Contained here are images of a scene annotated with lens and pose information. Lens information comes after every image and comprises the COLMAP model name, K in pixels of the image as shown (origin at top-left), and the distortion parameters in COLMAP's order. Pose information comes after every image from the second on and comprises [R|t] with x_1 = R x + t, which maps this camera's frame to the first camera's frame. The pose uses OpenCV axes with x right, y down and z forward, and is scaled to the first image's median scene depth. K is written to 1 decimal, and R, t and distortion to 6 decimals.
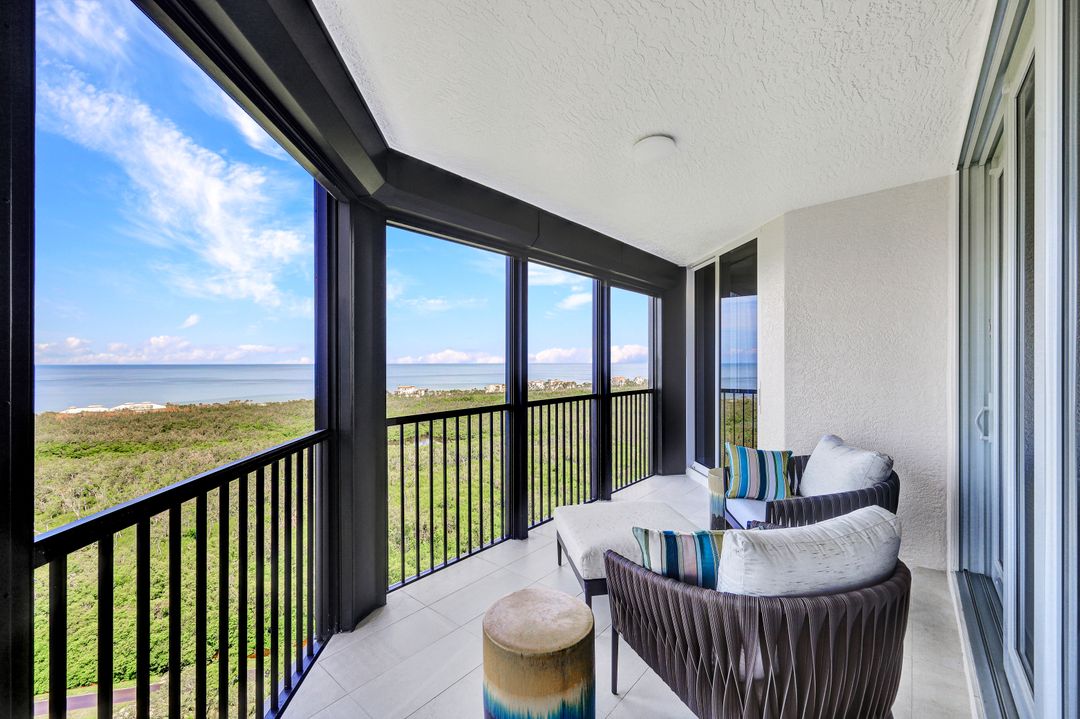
lens RADIAL K [[442.1, 0, 542.2], [0, 442.1, 358.1], [0, 0, 1]] dist [0.006309, -0.000073]
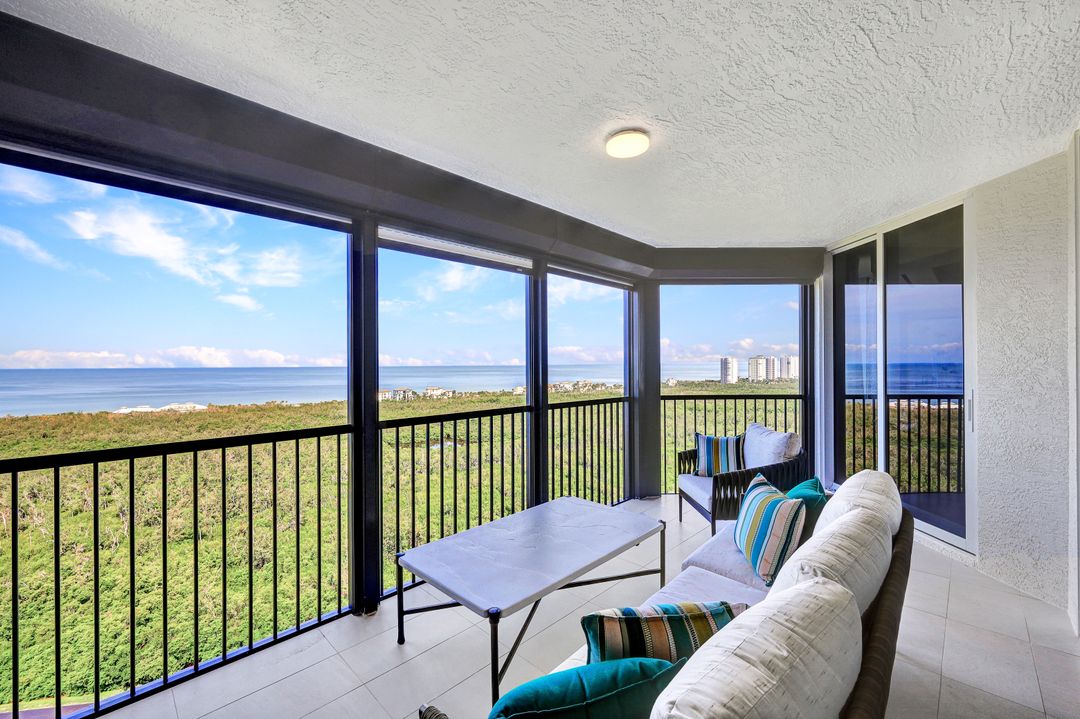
lens RADIAL K [[442.1, 0, 529.6], [0, 442.1, 362.6], [0, 0, 1]] dist [0.006309, -0.000073]
pose [[0.995937, -0.003889, -0.089973, 0.016216], [0.004488, 0.999969, 0.006454, 0.000004], [0.089945, -0.006832, 0.995923, 0.017740]]
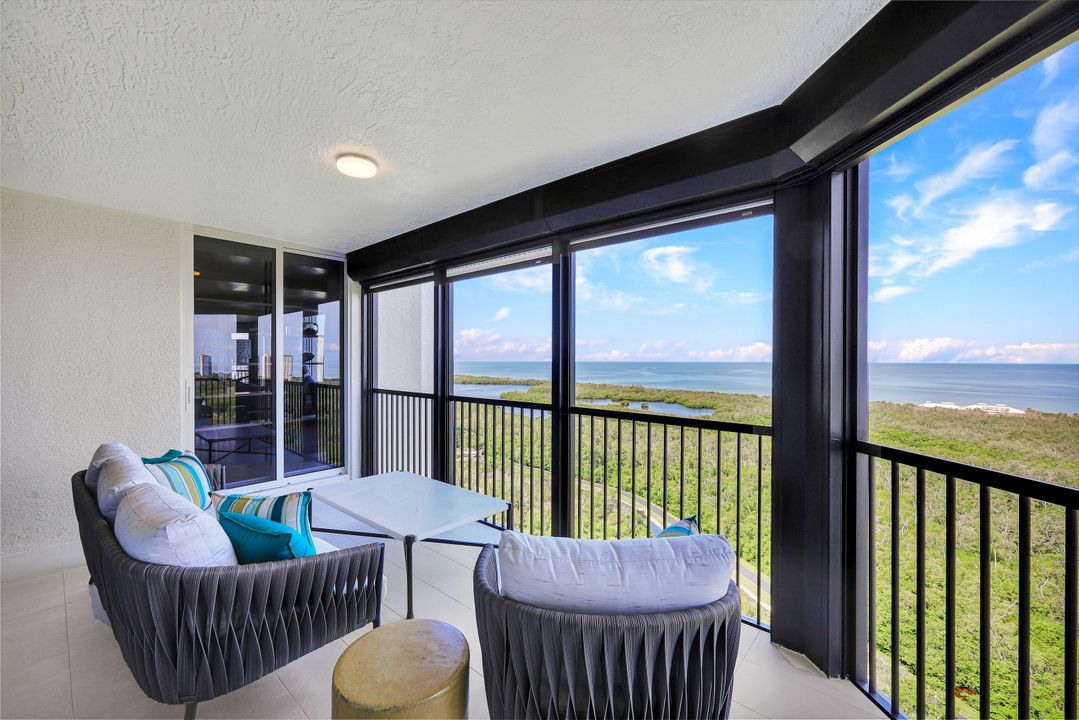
lens RADIAL K [[441.7, 0, 537.6], [0, 441.7, 361.7], [0, 0, 1]] dist [0.006309, -0.000073]
pose [[-0.037405, 0.009513, -0.999255, 1.092300], [0.001580, 0.999954, 0.009461, 0.007532], [0.999299, -0.001225, -0.037418, 1.316041]]
